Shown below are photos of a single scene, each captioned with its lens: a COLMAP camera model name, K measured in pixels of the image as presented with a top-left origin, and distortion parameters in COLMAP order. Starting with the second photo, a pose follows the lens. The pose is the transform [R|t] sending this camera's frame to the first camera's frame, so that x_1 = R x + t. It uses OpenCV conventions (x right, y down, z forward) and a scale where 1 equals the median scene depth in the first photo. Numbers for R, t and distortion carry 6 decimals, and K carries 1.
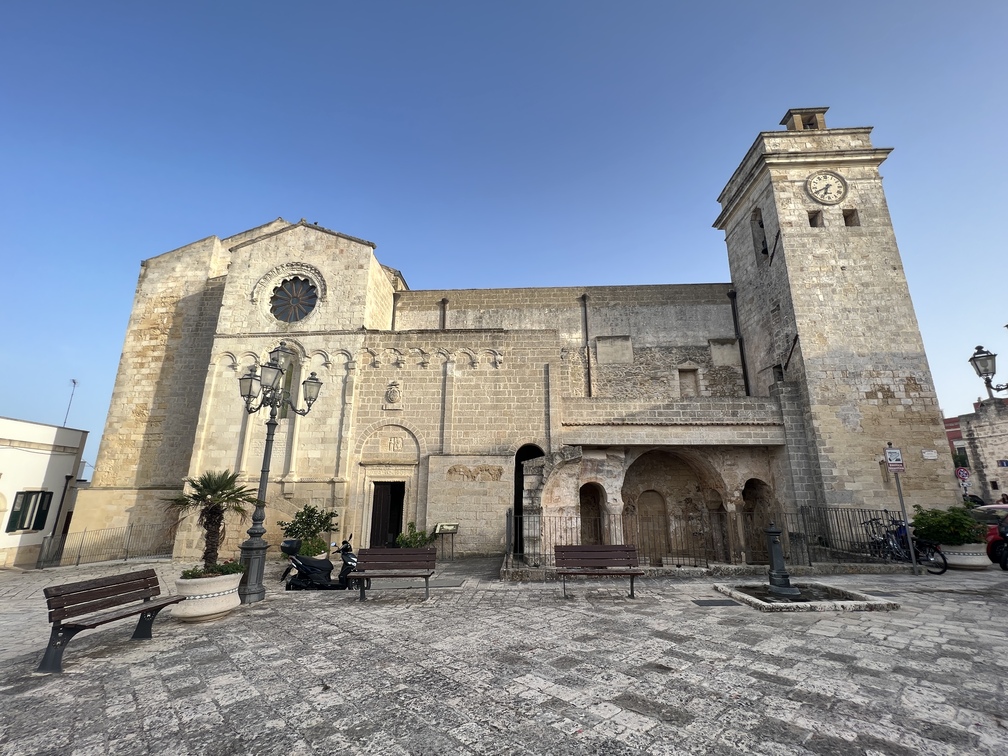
lens RADIAL K [[445.3, 0, 503.0], [0, 445.3, 377.0], [0, 0, 1]] dist [0.002855, 0.000223]
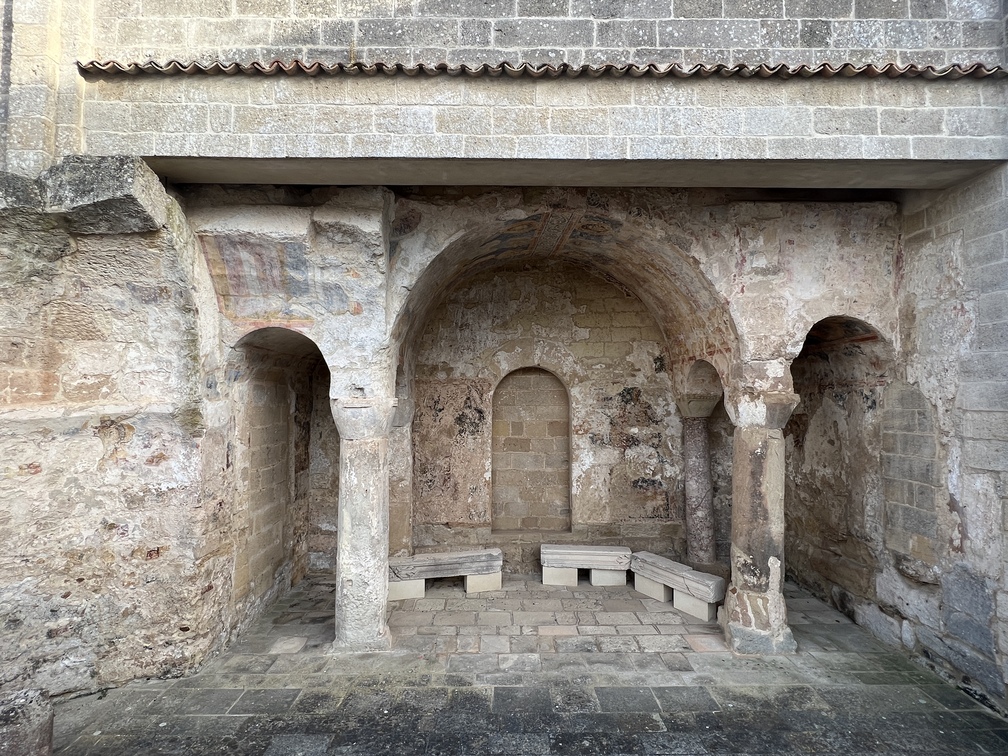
lens RADIAL K [[507.8, 0, 505.6], [0, 507.8, 378.3], [0, 0, 1]] dist [0.001617, -0.001672]
pose [[0.998460, -0.000400, 0.055467, 0.327584], [-0.011705, 0.975938, 0.217732, 0.196553], [-0.054219, -0.218046, 0.974431, 0.679726]]
